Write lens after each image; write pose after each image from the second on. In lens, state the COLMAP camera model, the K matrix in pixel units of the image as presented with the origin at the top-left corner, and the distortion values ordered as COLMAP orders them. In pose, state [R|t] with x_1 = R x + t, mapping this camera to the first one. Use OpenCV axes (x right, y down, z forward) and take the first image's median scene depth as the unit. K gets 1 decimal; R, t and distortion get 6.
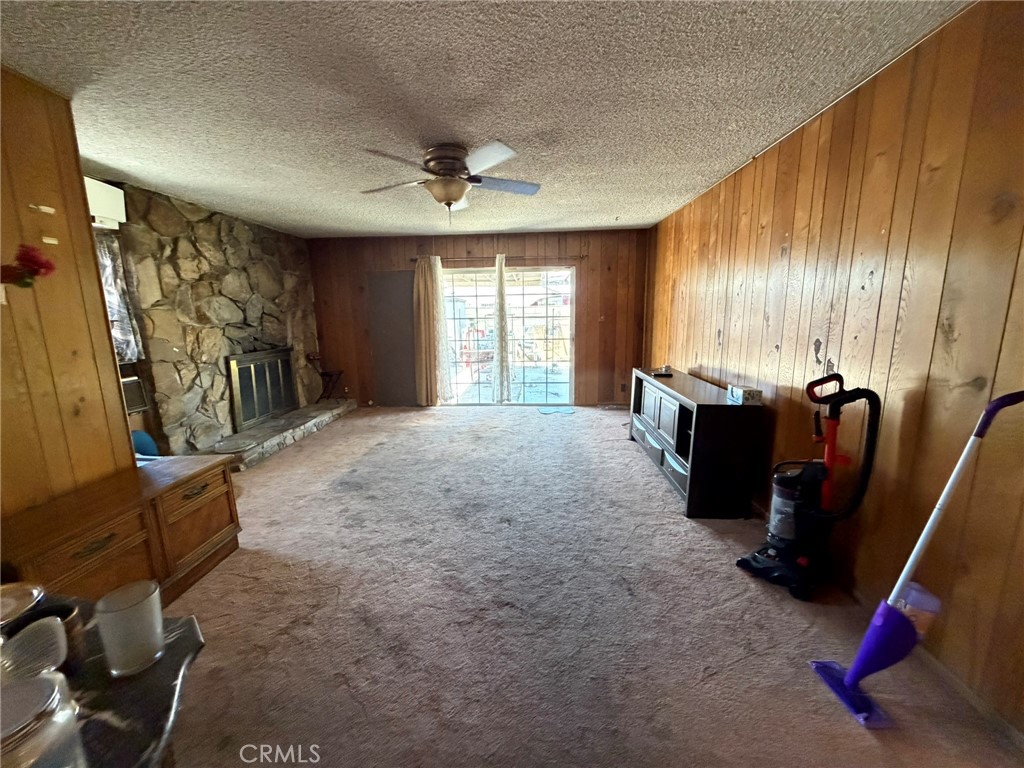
lens RADIAL K [[407.9, 0, 509.7], [0, 407.9, 384.0], [0, 0, 1]] dist [0.000763, -0.000188]
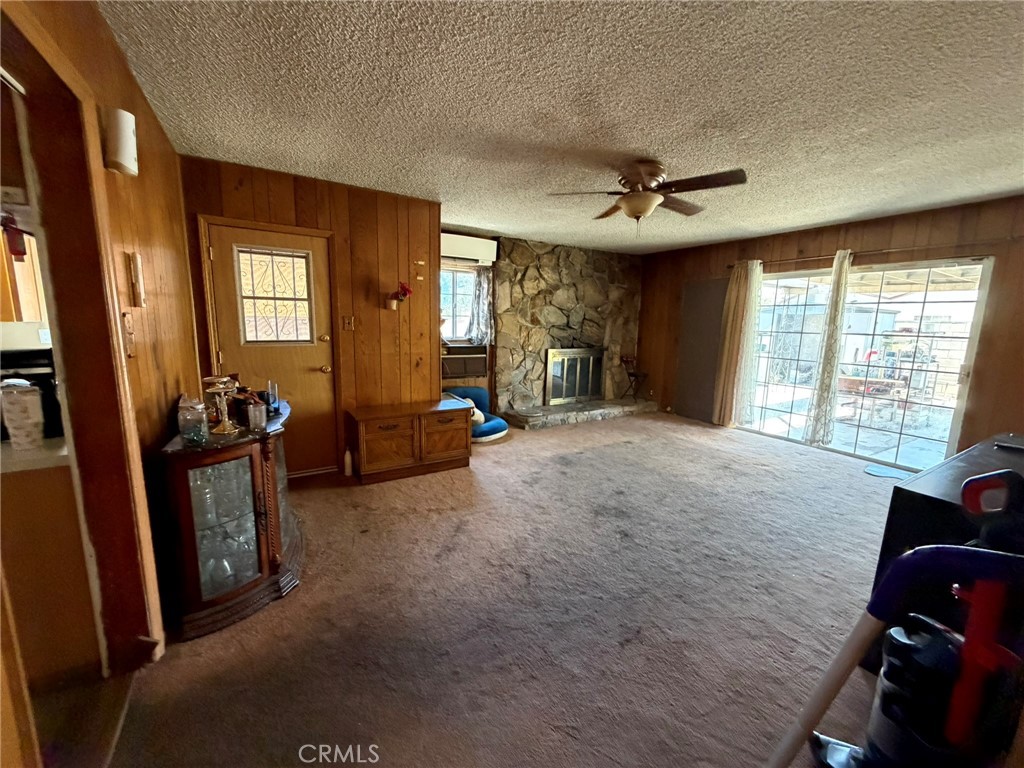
lens RADIAL K [[407.9, 0, 509.7], [0, 407.9, 384.0], [0, 0, 1]] dist [0.000763, -0.000188]
pose [[0.559679, 0.156552, -0.813788, 0.395496], [-0.174337, 0.982261, 0.069062, -0.026149], [0.810164, 0.103221, 0.577044, 0.120491]]
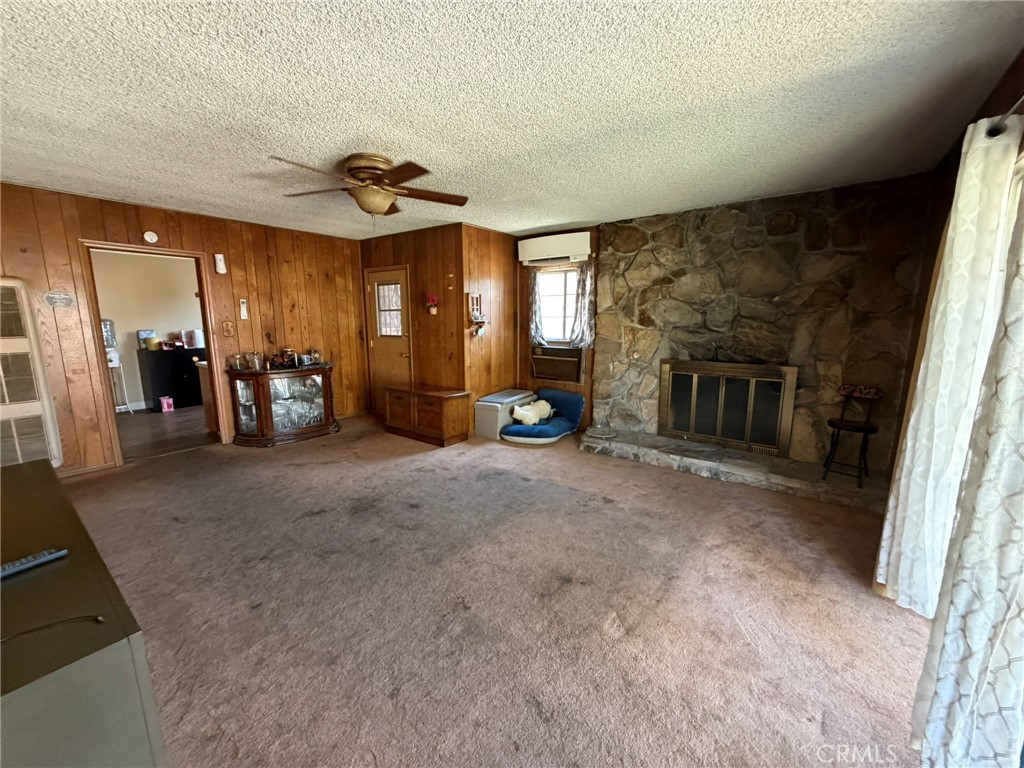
lens RADIAL K [[407.9, 0, 509.7], [0, 407.9, 384.0], [0, 0, 1]] dist [0.000763, -0.000188]
pose [[-0.563916, 0.149729, -0.812145, 0.367397], [-0.133126, 0.954083, 0.268333, -0.241073], [0.815032, 0.259435, -0.518090, 1.296107]]
